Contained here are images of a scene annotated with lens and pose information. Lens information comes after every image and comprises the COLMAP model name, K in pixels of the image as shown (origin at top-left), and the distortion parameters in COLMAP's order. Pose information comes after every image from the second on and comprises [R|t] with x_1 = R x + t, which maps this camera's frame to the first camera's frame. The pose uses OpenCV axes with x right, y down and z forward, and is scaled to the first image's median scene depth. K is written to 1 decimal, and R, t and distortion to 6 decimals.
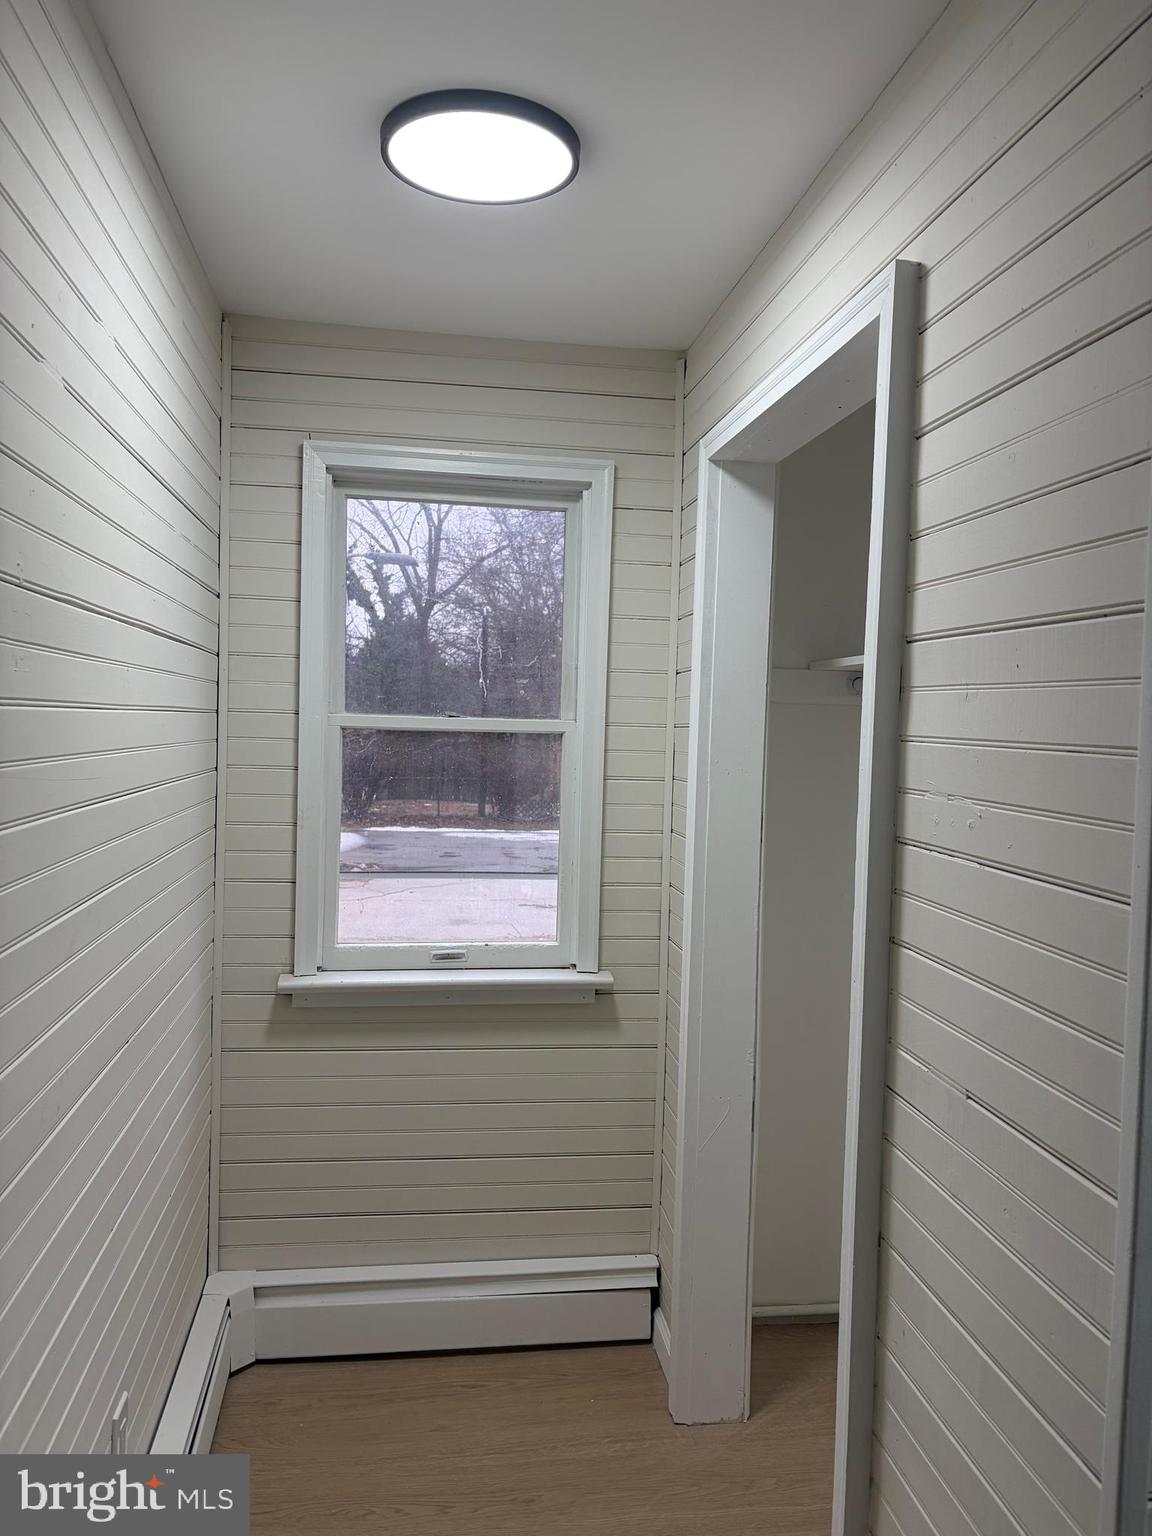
lens RADIAL K [[1153.7, 0, 578.6], [0, 1153.7, 768.3], [0, 0, 1]] dist [-0.004961, -0.001262]
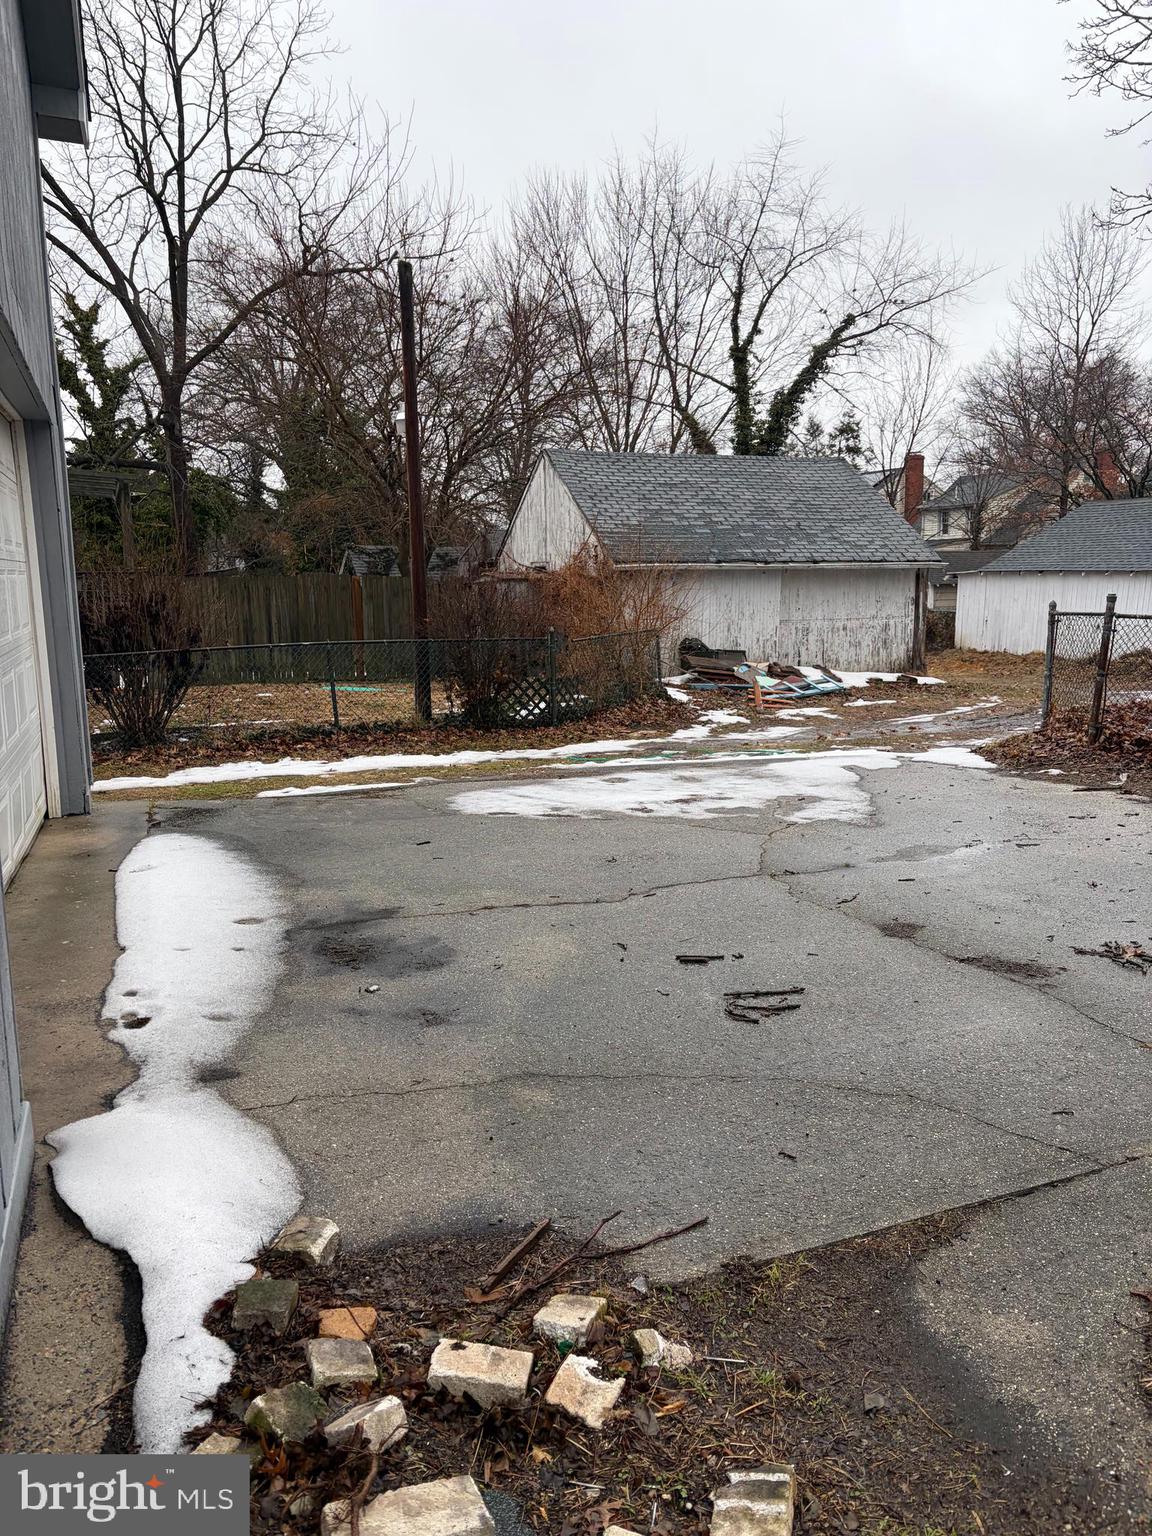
lens RADIAL K [[1153.7, 0, 575.5], [0, 1153.7, 770.1], [0, 0, 1]] dist [-0.004961, -0.001262]
pose [[0.972422, -0.077587, 0.219945, -0.069847], [0.049525, 0.990230, 0.130350, 0.002504], [-0.227910, -0.115862, 0.966764, 0.292795]]
